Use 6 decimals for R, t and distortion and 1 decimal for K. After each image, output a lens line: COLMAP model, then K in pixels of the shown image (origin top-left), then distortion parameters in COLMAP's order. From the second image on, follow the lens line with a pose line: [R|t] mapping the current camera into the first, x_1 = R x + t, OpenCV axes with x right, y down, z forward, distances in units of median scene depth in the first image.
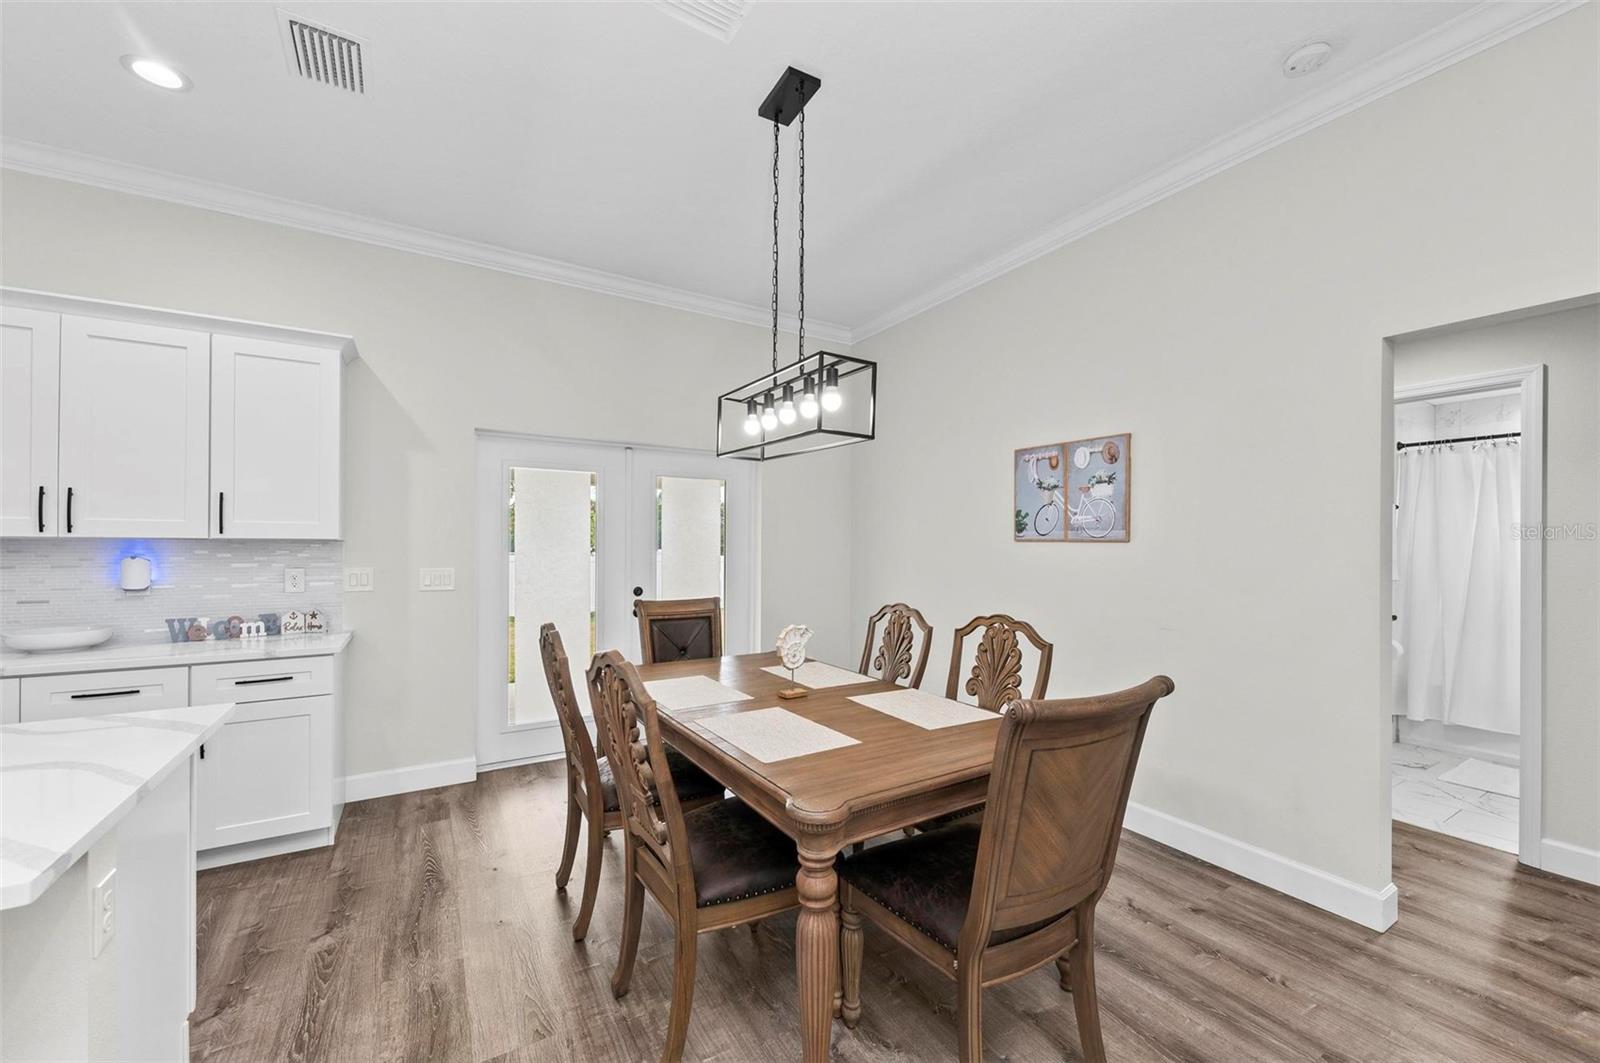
lens RADIAL K [[606.2, 0, 792.5], [0, 606.2, 544.8], [0, 0, 1]] dist [0.001004, 0.000139]
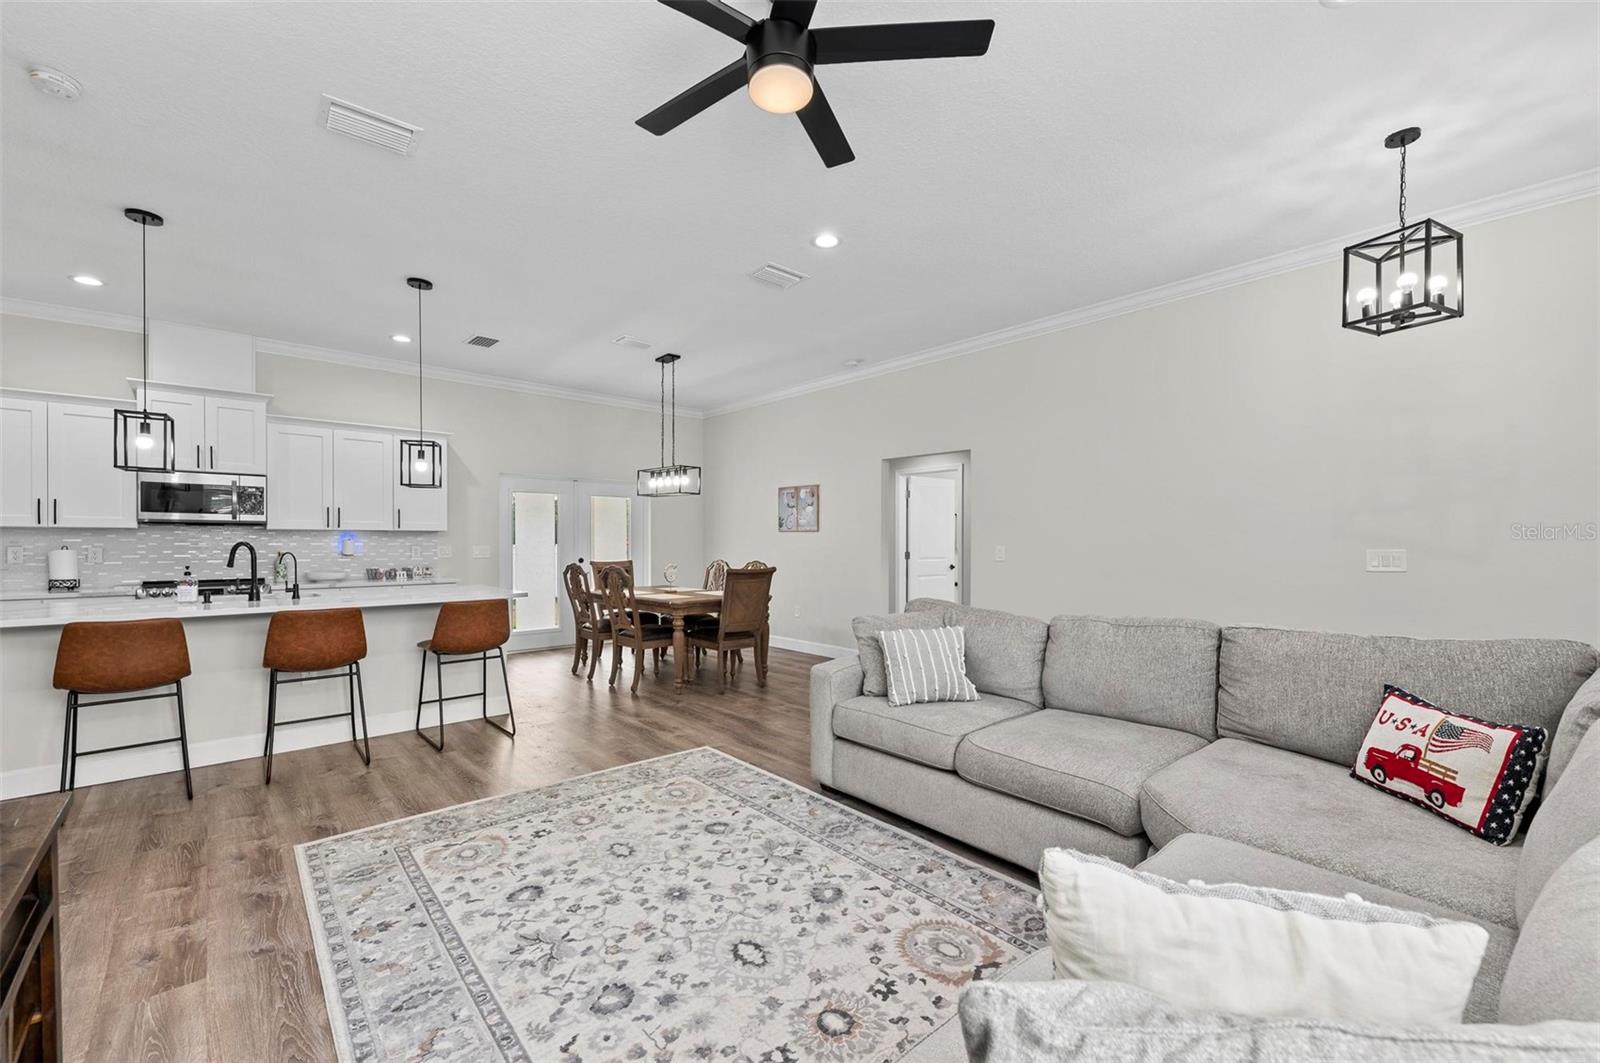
lens RADIAL K [[645.6, 0, 803.5], [0, 645.6, 545.7], [0, 0, 1]] dist [0.011502, -0.000220]
pose [[0.977262, -0.003145, 0.212010, -0.020920], [0.001628, 0.999972, 0.007330, 0.029342], [-0.212027, -0.006818, 0.977240, -1.339084]]
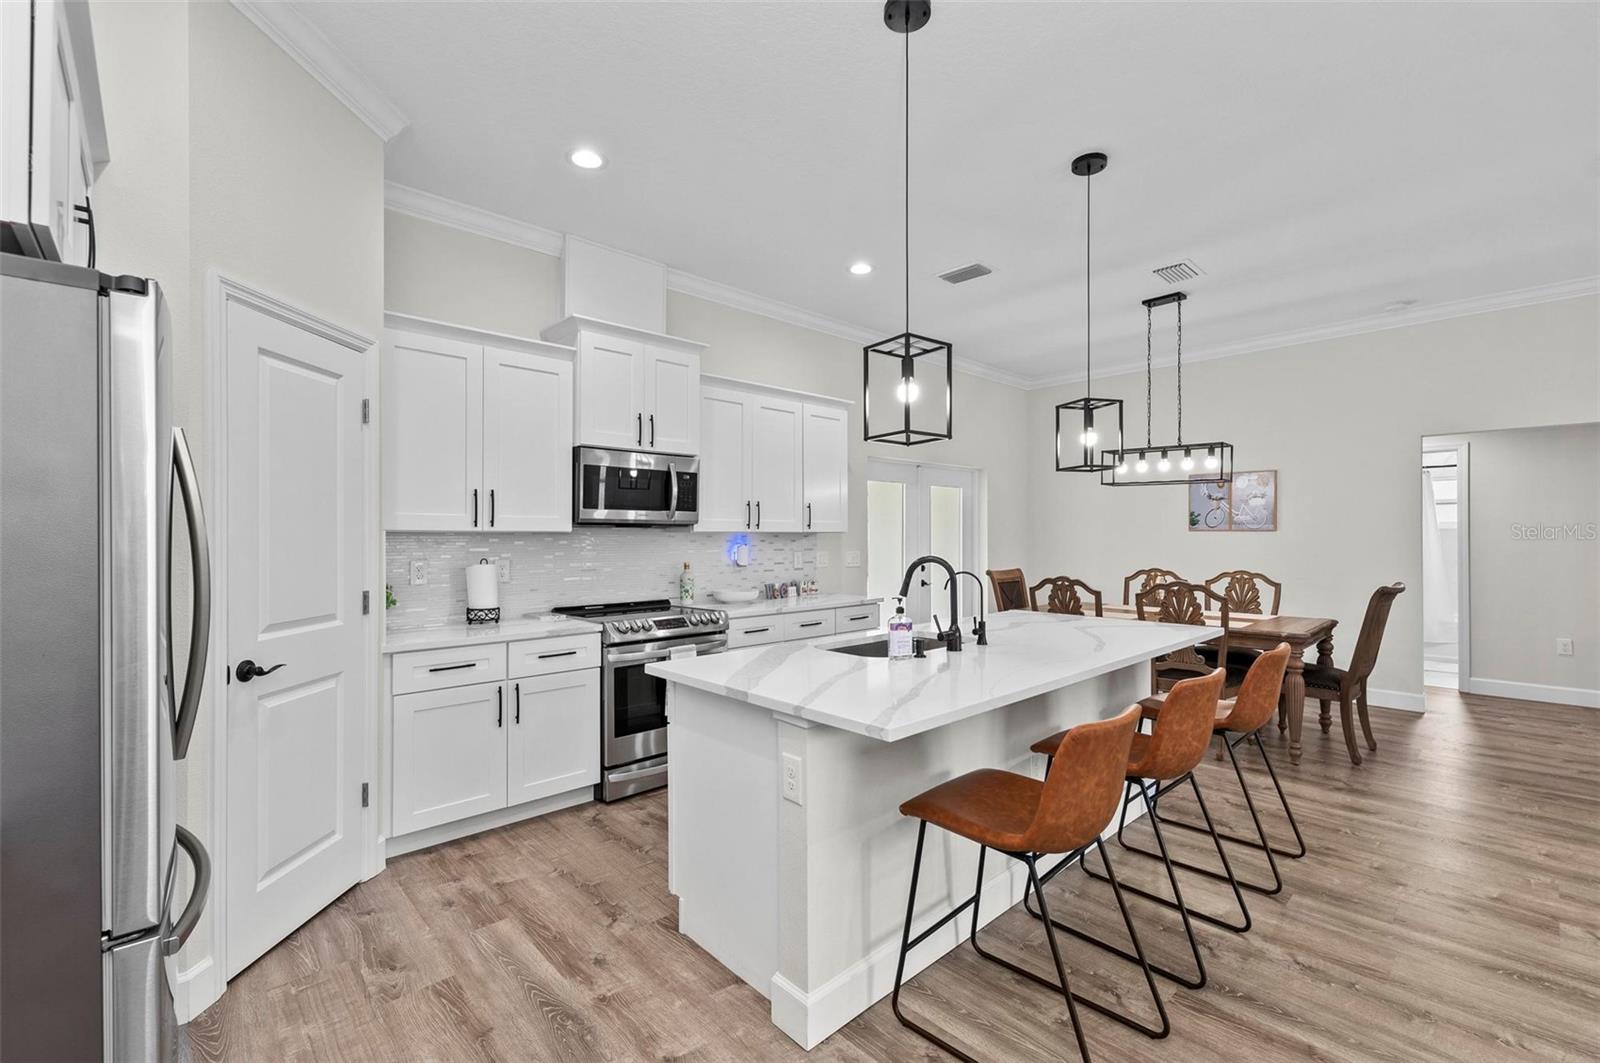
lens RADIAL K [[693.9, 0, 800.0], [0, 693.9, 531.5], [0, 0, 1]] dist [0.013211, 0.000073]
pose [[0.974238, -0.003021, 0.225500, -1.202522], [0.004667, 0.999966, -0.006765, 0.003339], [-0.225472, 0.007644, 0.974220, -0.643737]]
